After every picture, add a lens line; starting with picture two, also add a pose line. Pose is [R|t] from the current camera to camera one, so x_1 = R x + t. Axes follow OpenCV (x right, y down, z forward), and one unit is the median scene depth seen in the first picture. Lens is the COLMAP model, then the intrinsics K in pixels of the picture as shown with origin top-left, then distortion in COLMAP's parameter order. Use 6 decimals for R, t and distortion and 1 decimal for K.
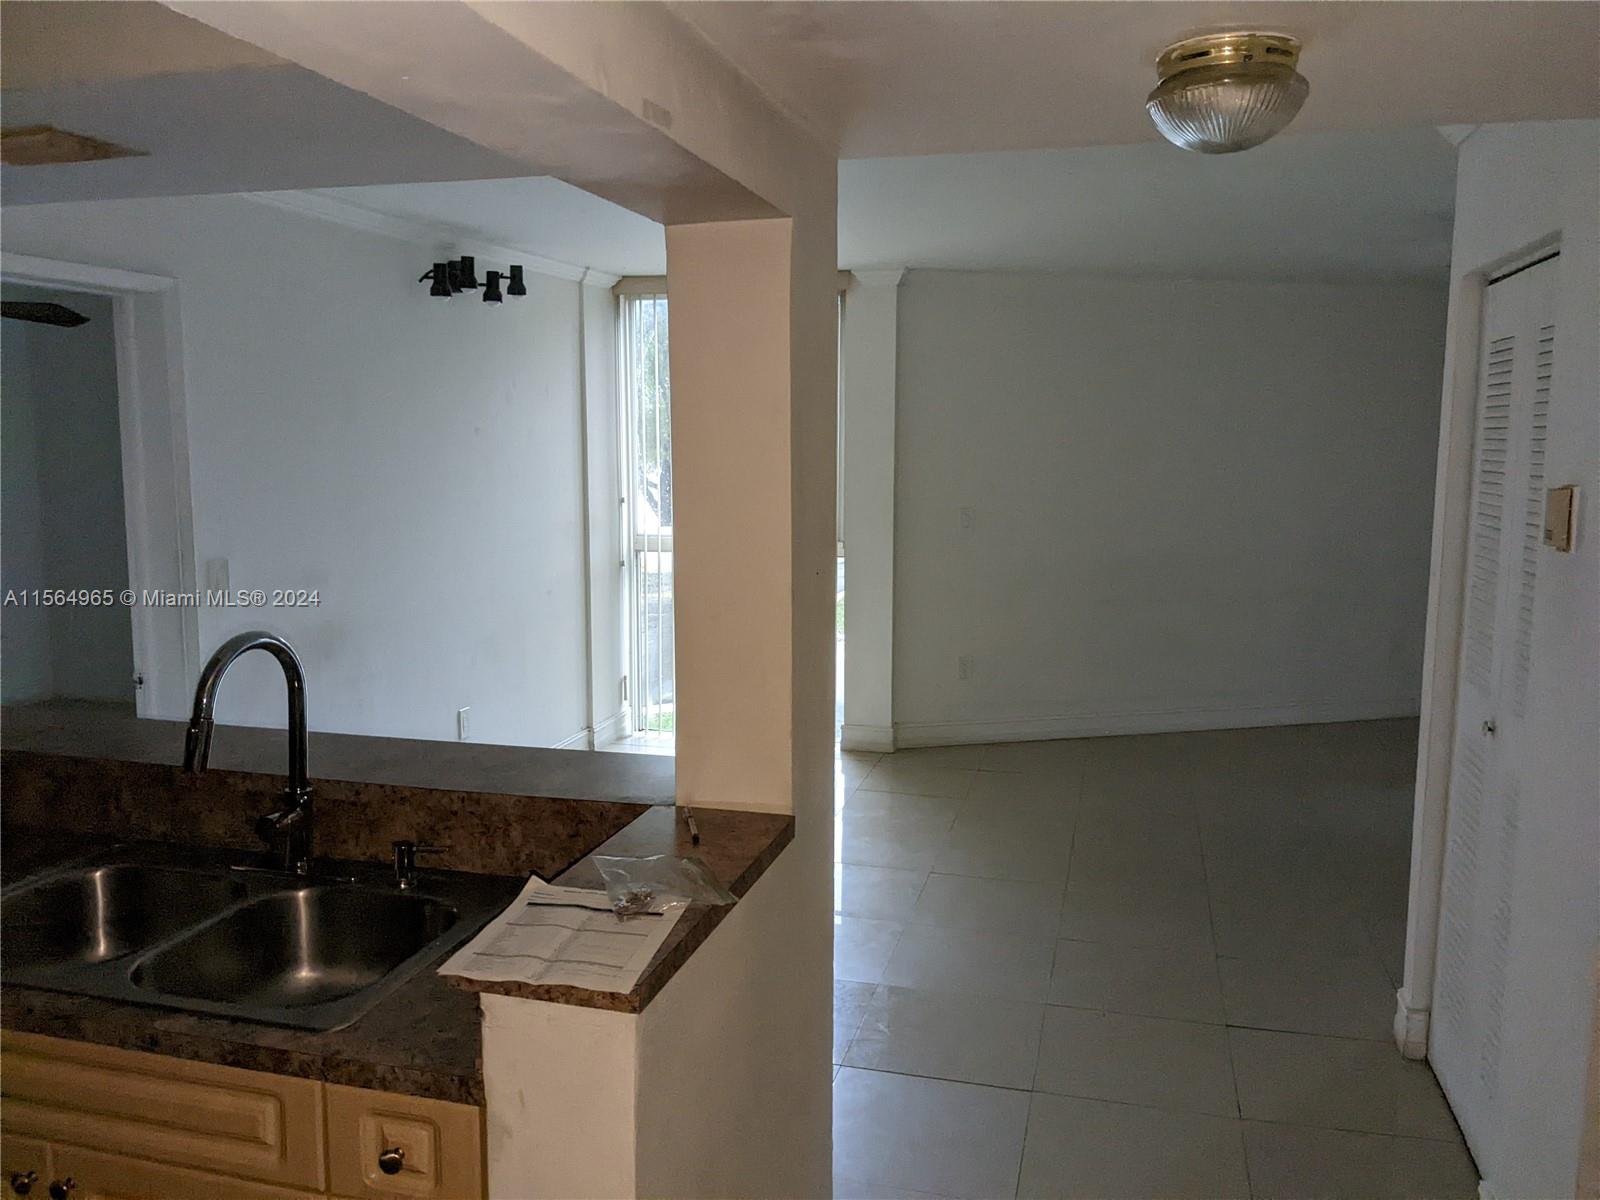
lens RADIAL K [[1248.8, 0, 800.0], [0, 1248.8, 600.0], [0, 0, 1]] dist [0.004861, -0.037487]
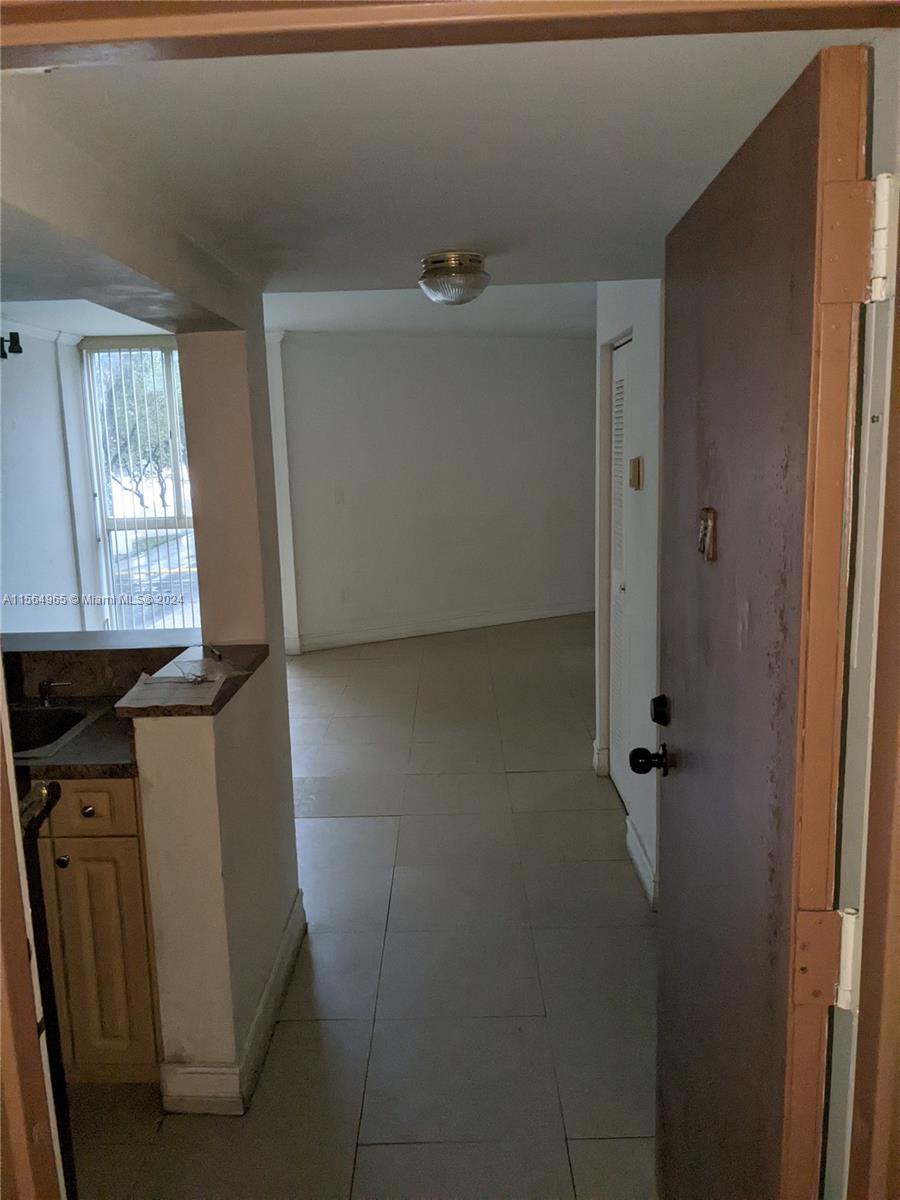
lens RADIAL K [[936.6, 0, 450.0], [0, 936.6, 600.0], [0, 0, 1]] dist [0.004861, -0.037487]
pose [[0.966185, -0.073194, 0.247242, -0.032061], [0.064174, 0.996952, 0.044357, 0.022707], [-0.249735, -0.026991, 0.967938, -0.172218]]
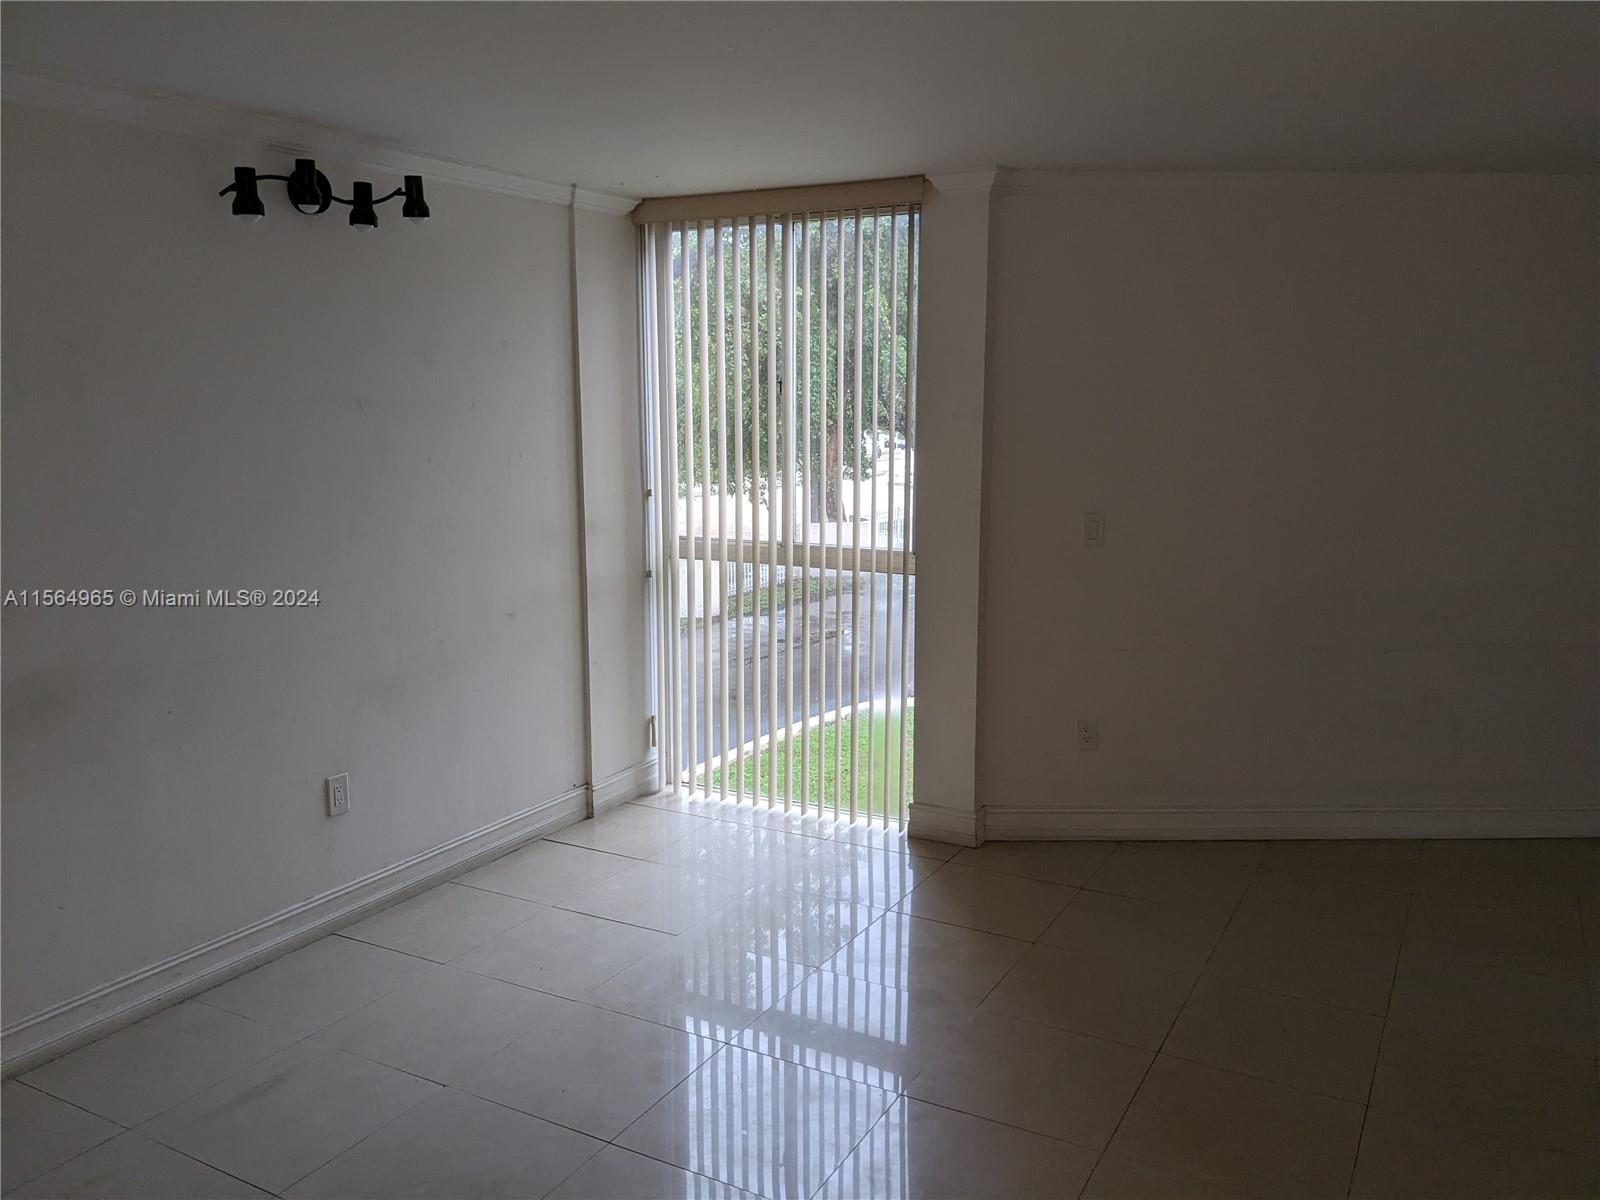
lens RADIAL K [[1244.7, 0, 820.3], [0, 1244.7, 624.2], [0, 0, 1]] dist [0.011960, -0.008046]
pose [[0.971378, 0.039575, -0.234219, 0.187640], [-0.029322, 0.998460, 0.047099, -0.048373], [0.235722, -0.038883, 0.971042, 0.342809]]
